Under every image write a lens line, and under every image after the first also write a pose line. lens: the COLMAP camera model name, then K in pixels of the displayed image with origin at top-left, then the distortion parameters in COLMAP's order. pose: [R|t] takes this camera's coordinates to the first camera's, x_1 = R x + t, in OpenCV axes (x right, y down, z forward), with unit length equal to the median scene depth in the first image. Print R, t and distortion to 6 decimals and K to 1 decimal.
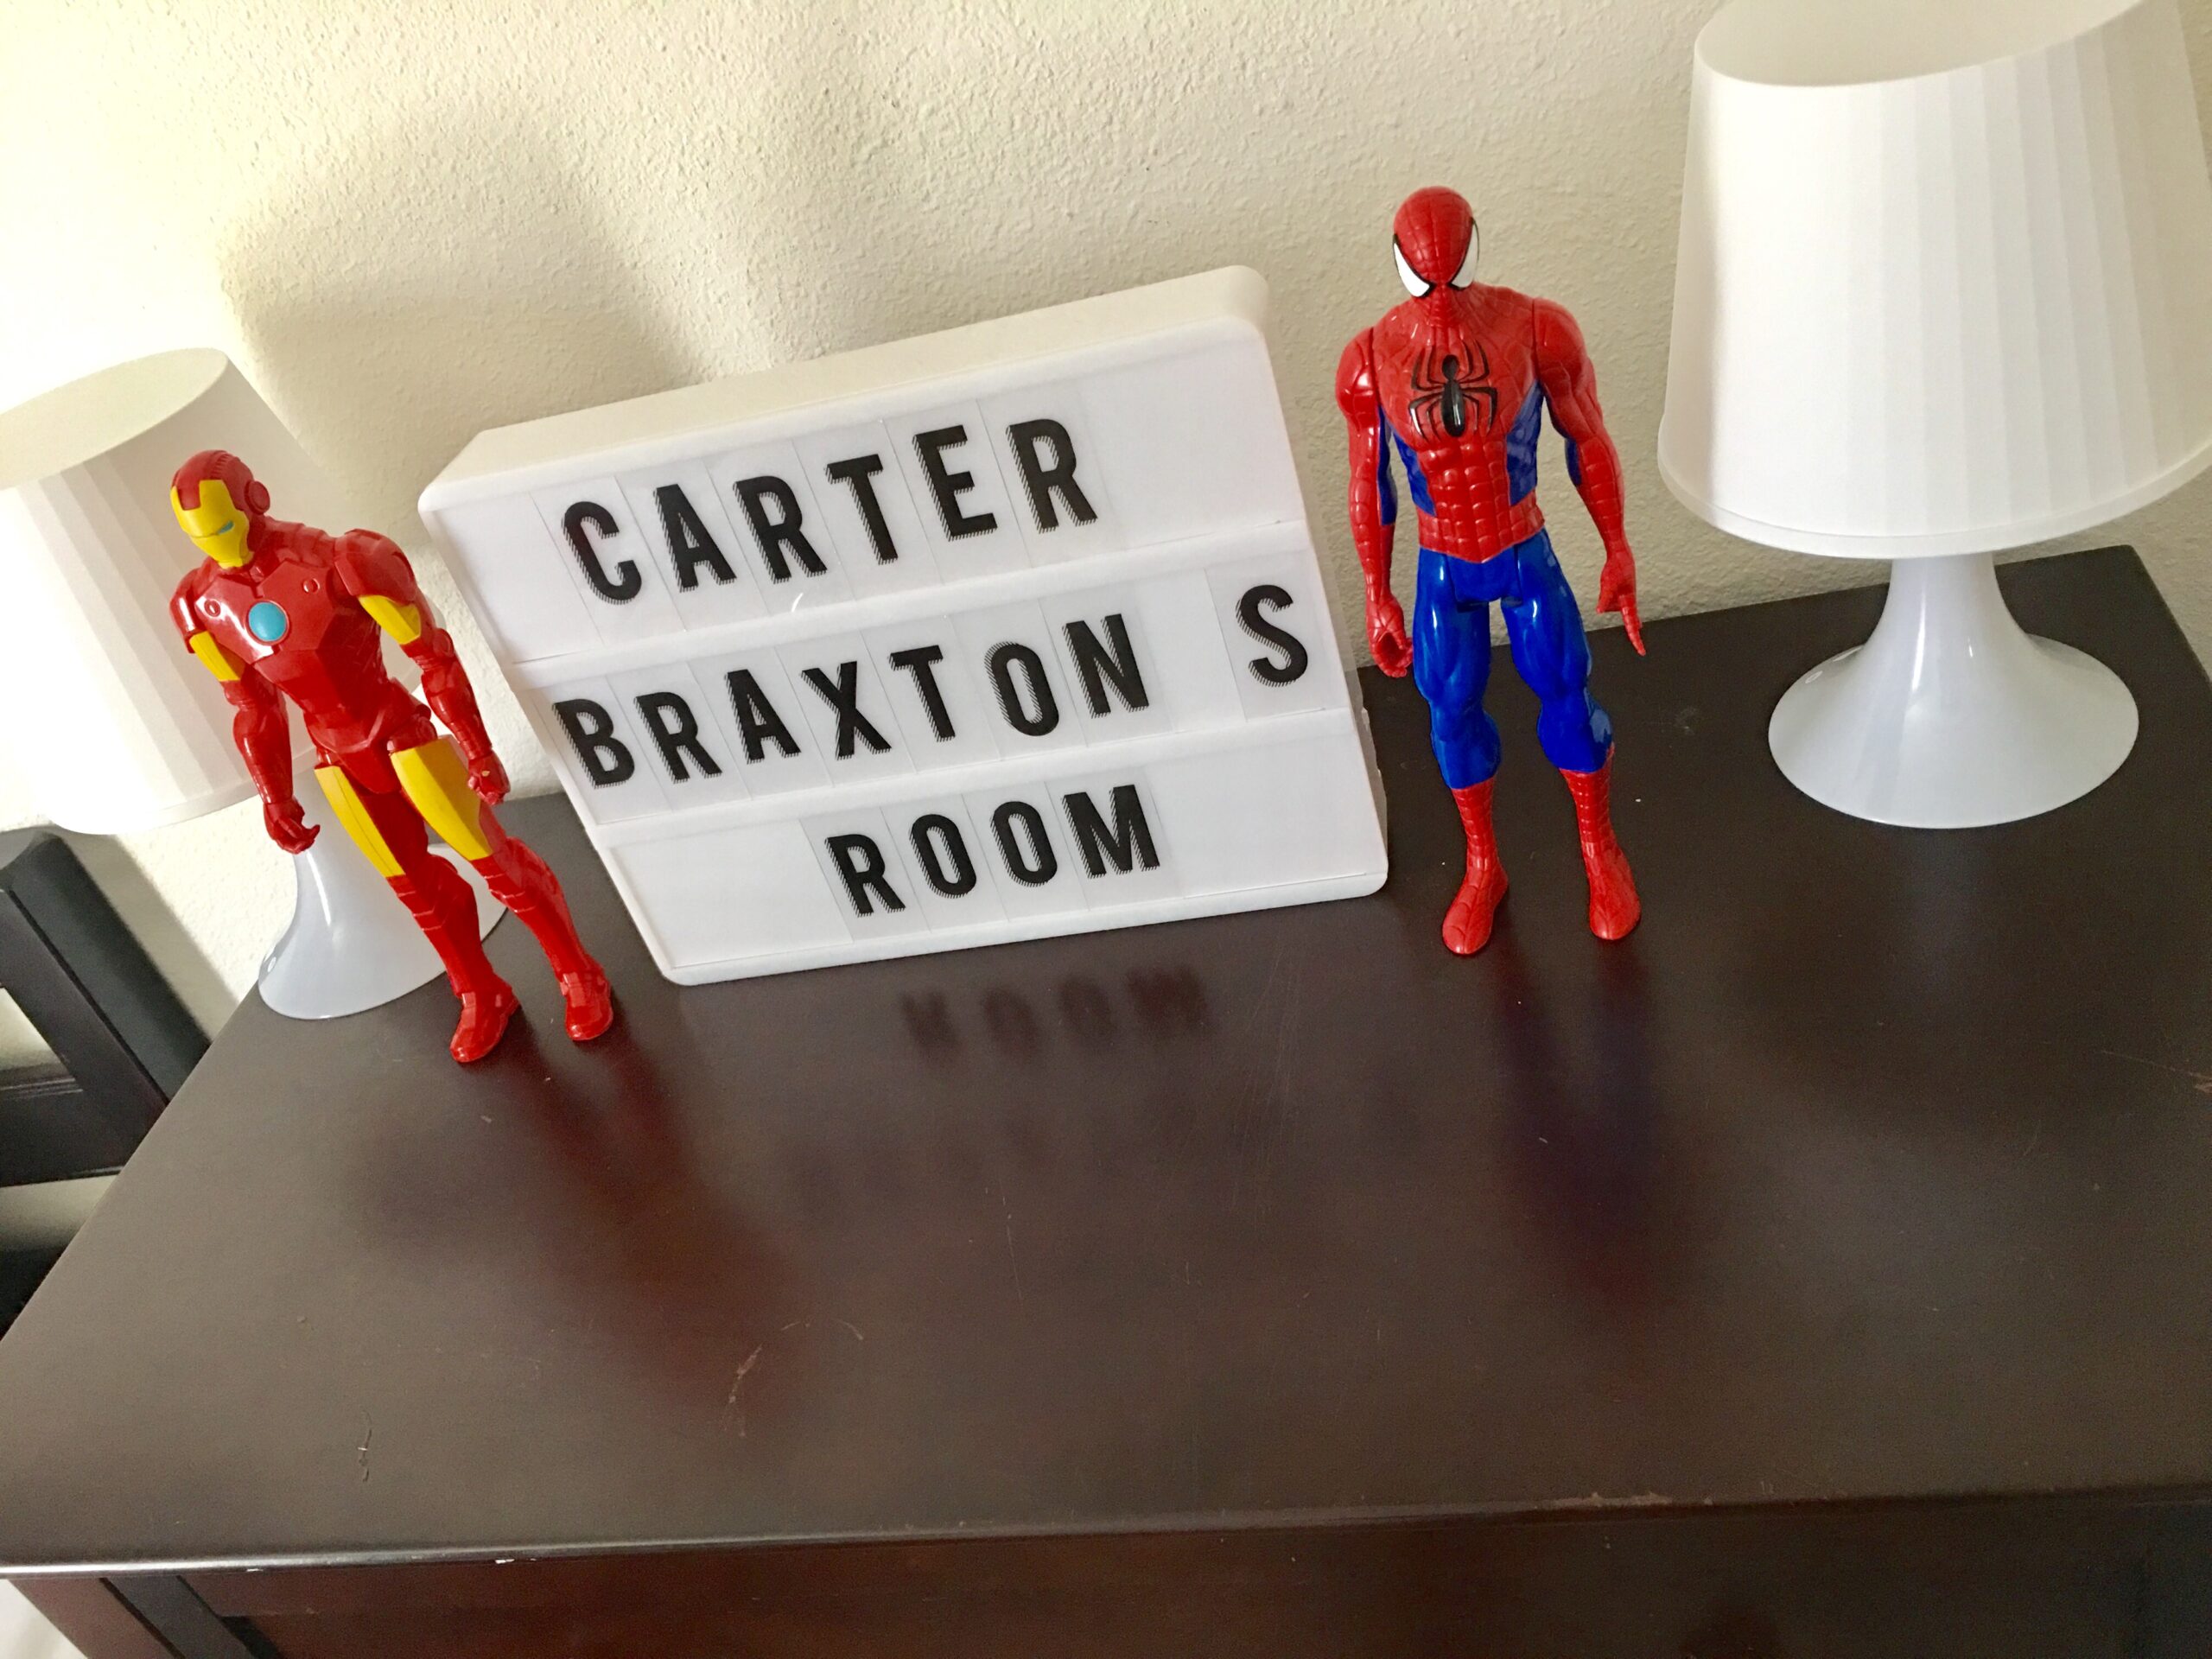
lens RADIAL K [[1881.0, 0, 1089.2], [0, 1881.0, 825.8], [0, 0, 1]] dist [0.070675, -0.099590]
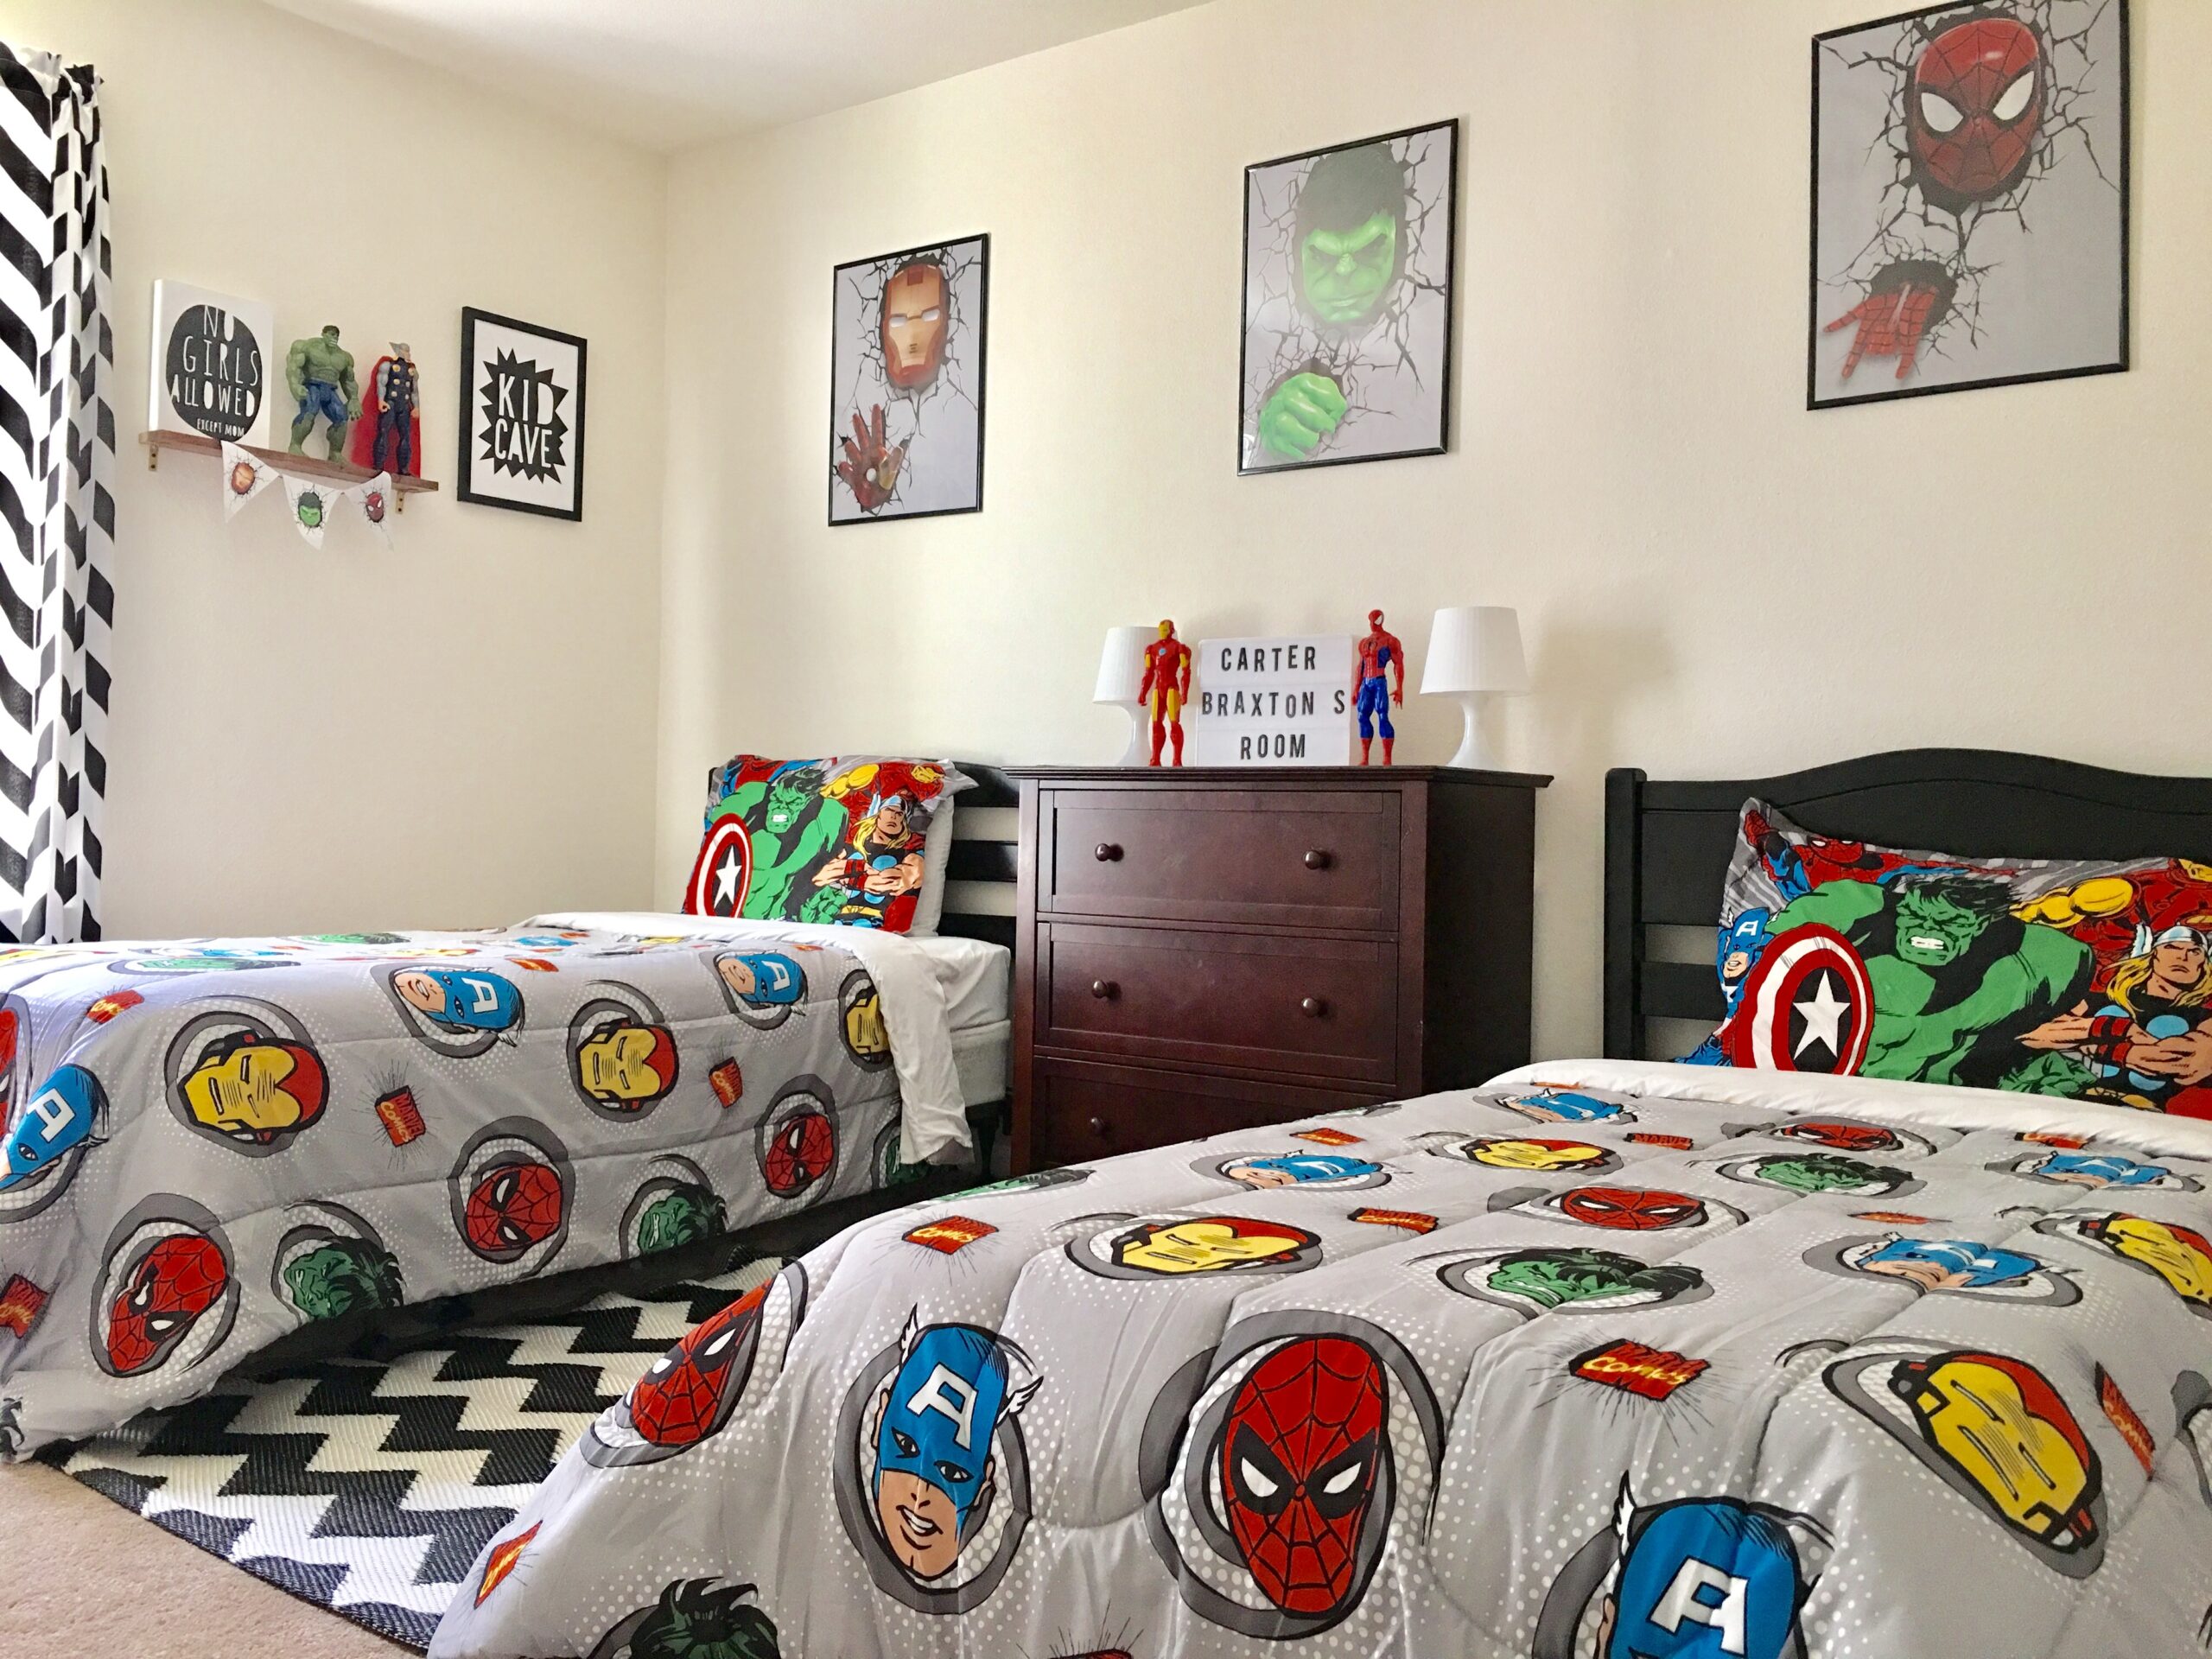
lens RADIAL K [[1881.0, 0, 1104.8], [0, 1881.0, 817.9], [0, 0, 1]] dist [0.070675, -0.099590]
pose [[0.840324, 0.283292, -0.462170, 1.838589], [-0.486654, 0.769820, -0.412971, 2.325783], [0.238796, 0.571947, 0.784763, -2.655147]]
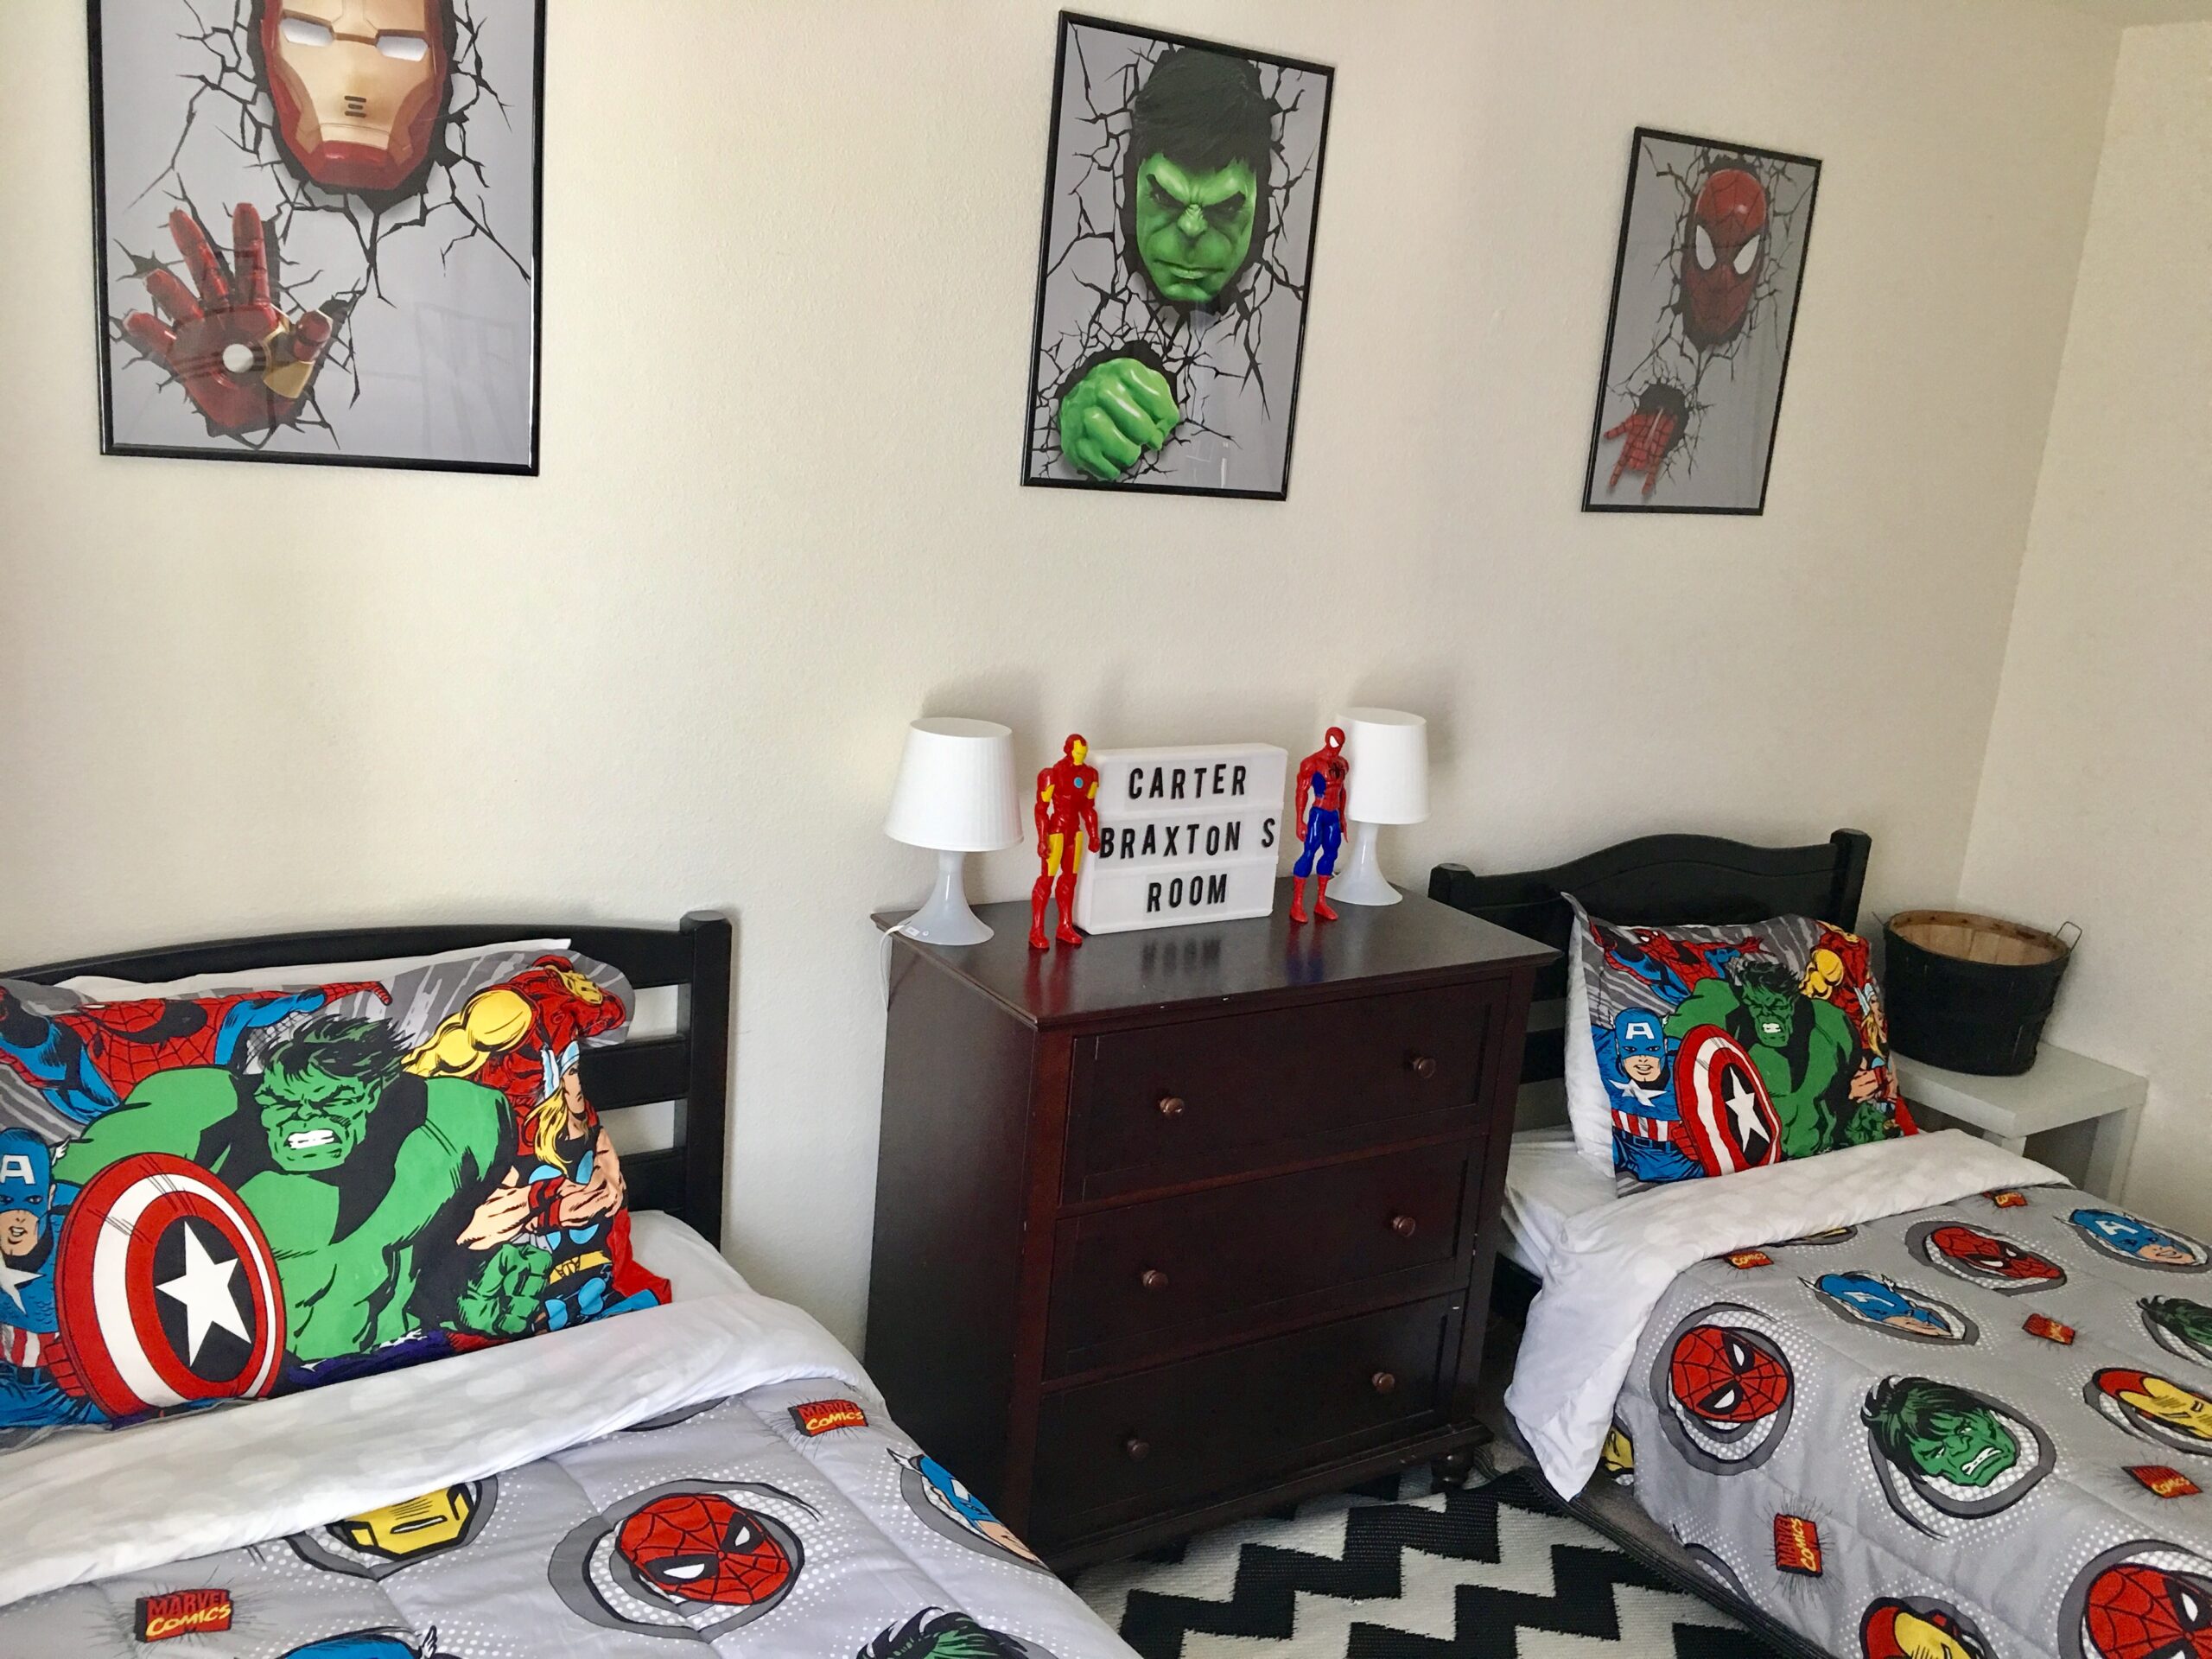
lens RADIAL K [[1881.0, 0, 1112.4], [0, 1881.0, 829.4], [0, 0, 1]] dist [0.070675, -0.099590]
pose [[0.707438, 0.172899, 0.685301, -2.718034], [0.147685, 0.912050, -0.382563, 1.295129], [-0.691173, 0.371848, 0.619684, -1.158130]]
